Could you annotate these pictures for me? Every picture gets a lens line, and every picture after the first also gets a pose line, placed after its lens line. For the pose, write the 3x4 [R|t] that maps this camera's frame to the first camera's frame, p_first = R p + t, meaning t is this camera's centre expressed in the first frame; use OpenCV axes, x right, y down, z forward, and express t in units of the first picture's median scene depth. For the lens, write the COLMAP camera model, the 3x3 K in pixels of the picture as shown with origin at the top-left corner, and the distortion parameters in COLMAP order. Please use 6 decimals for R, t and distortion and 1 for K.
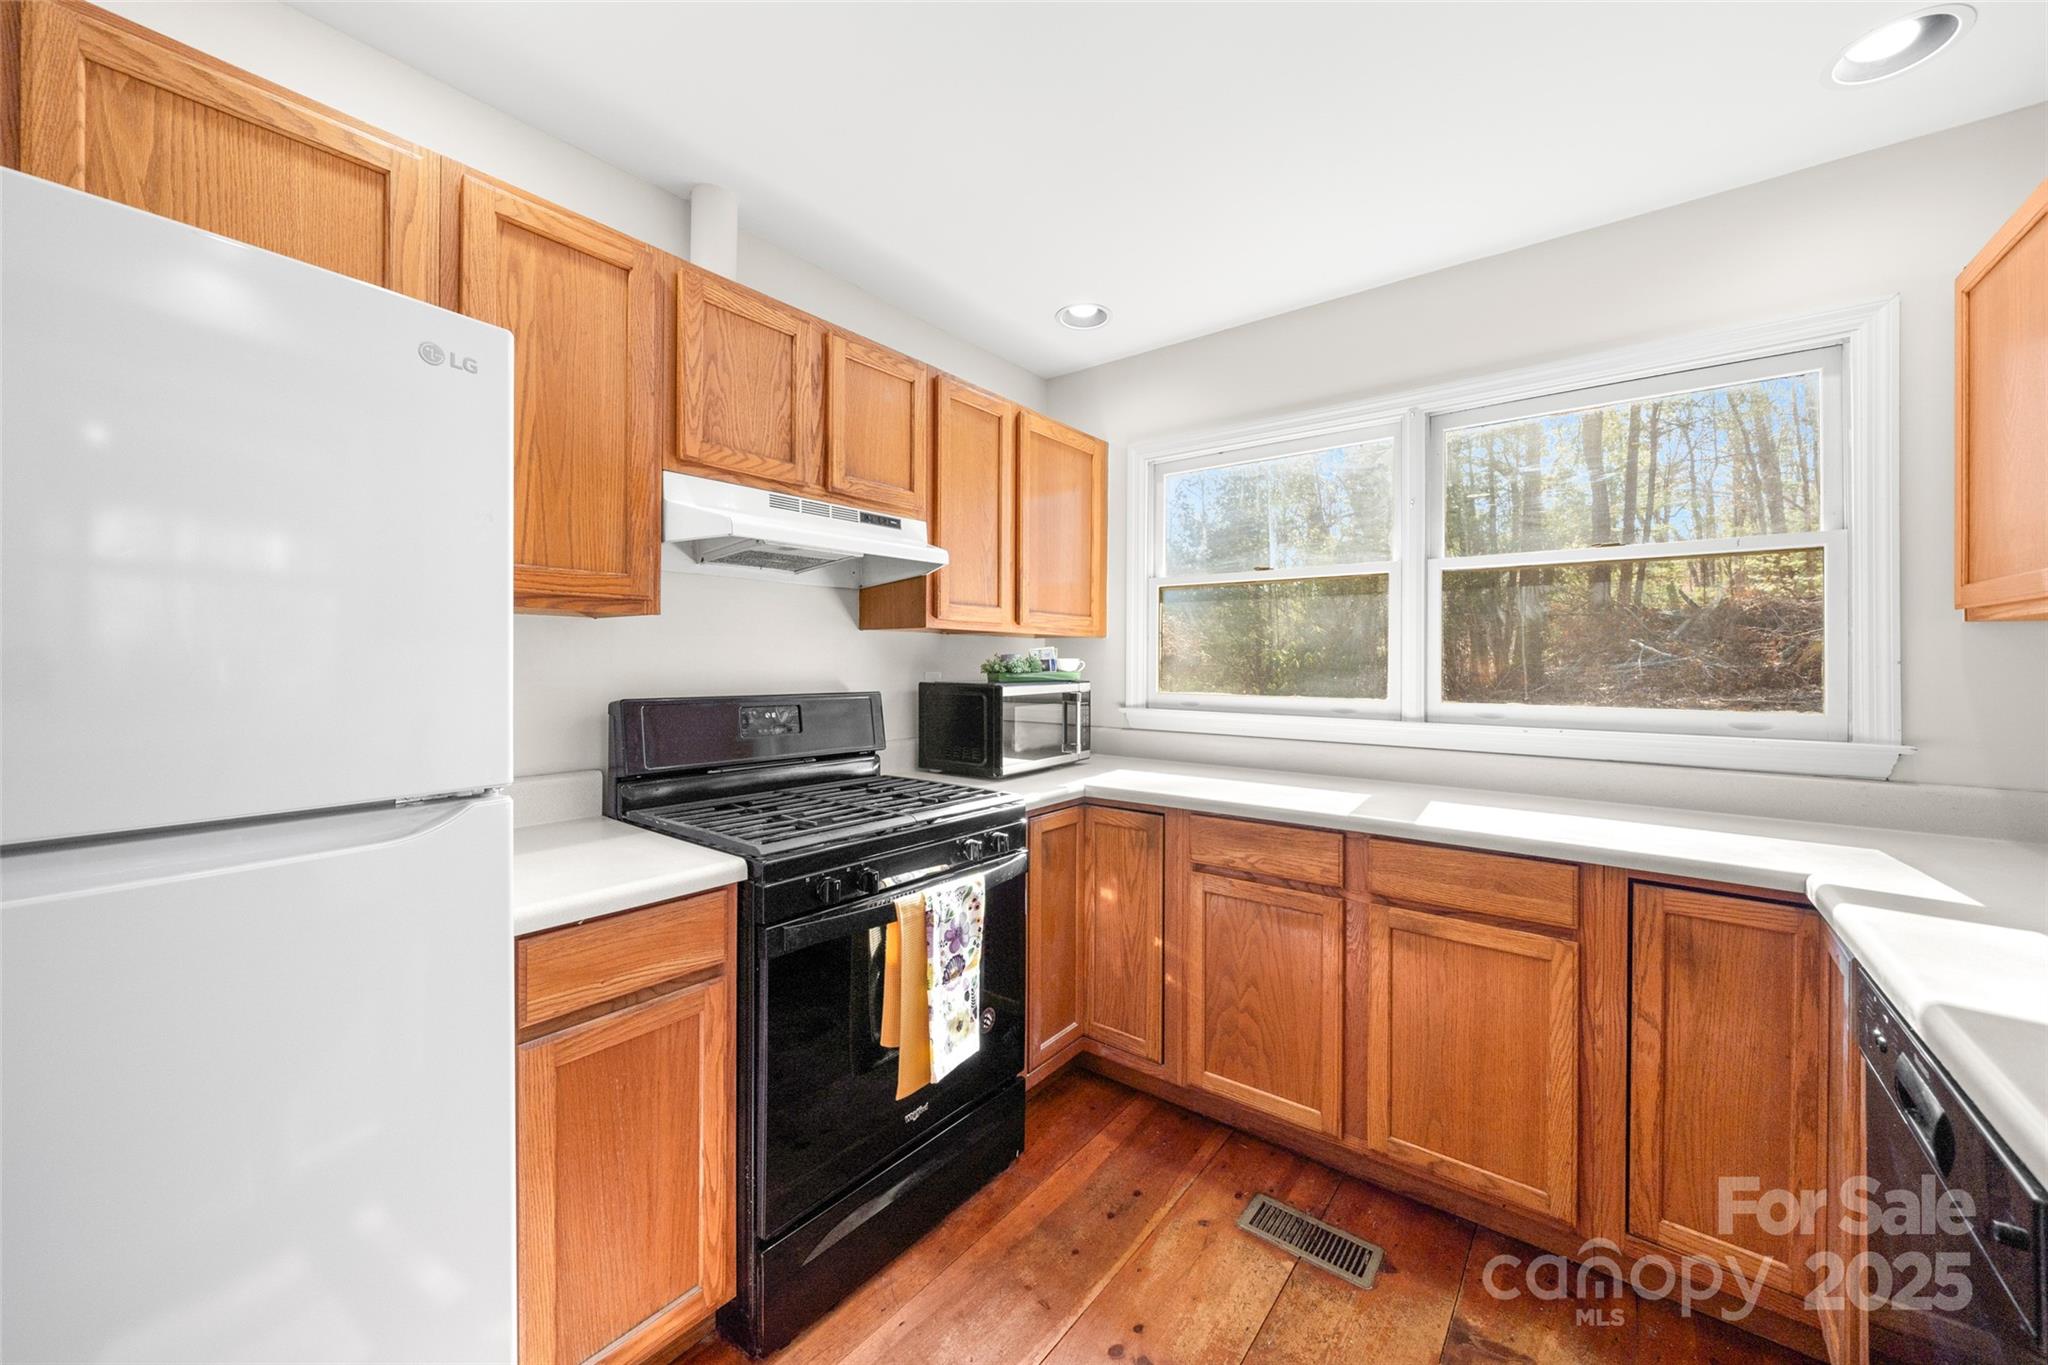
lens RADIAL K [[757.3, 0, 1037.2], [0, 757.3, 662.0], [0, 0, 1]] dist [-0.000519, -0.000227]
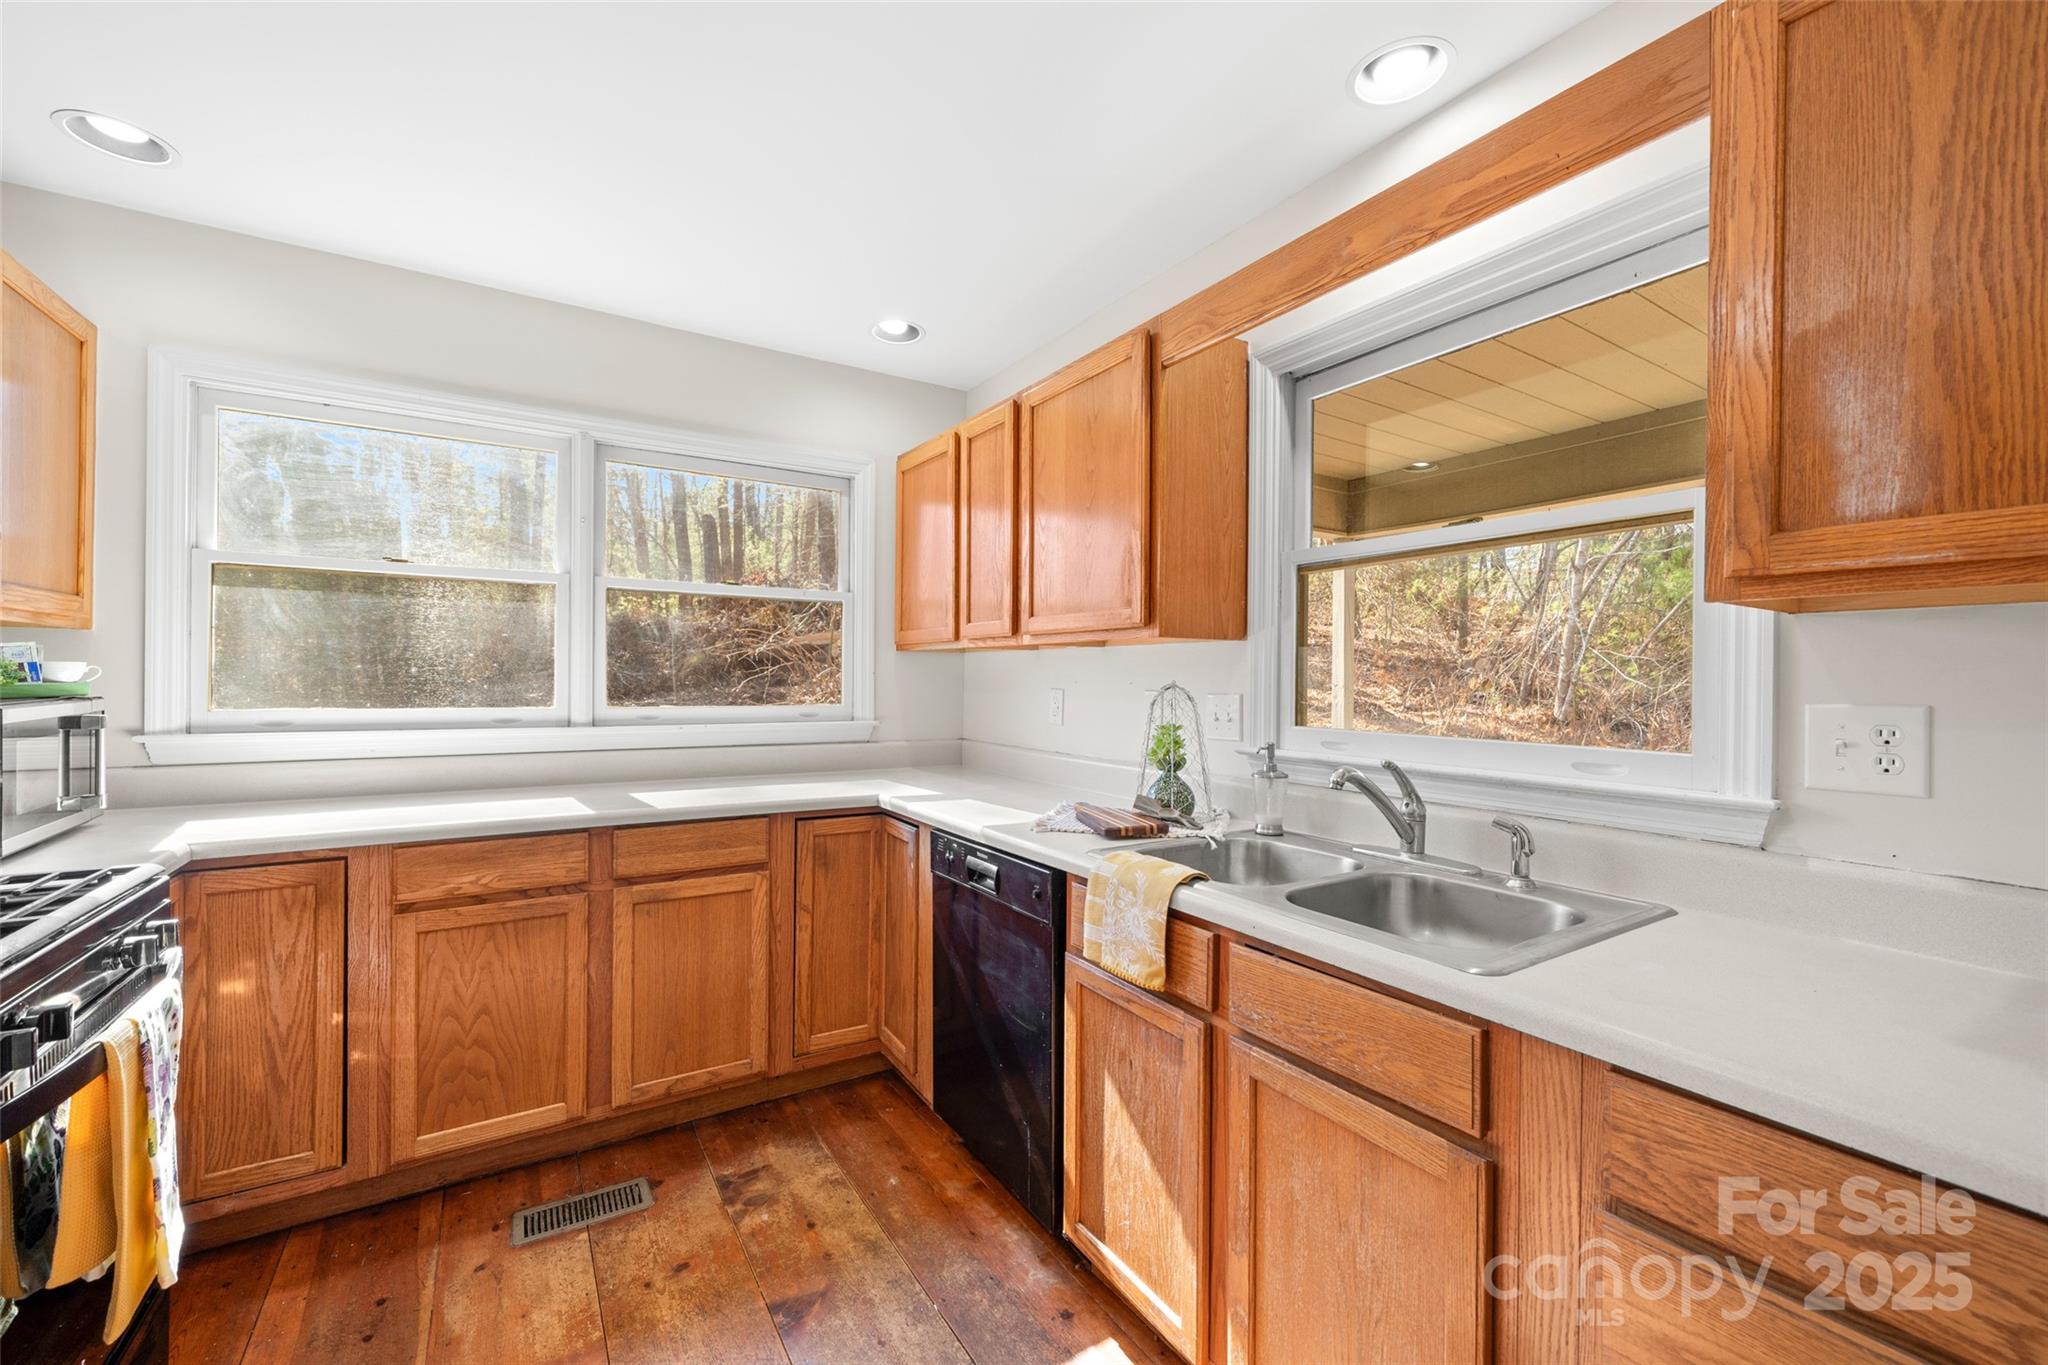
lens RADIAL K [[818.9, 0, 1024.0], [0, 818.9, 682.5], [0, 0, 1]] dist [-0.000971, -0.000062]
pose [[0.345791, -0.008013, 0.938277, -0.469434], [-0.008244, 0.999899, 0.011578, -0.001889], [-0.938275, -0.011739, 0.345690, 0.024504]]
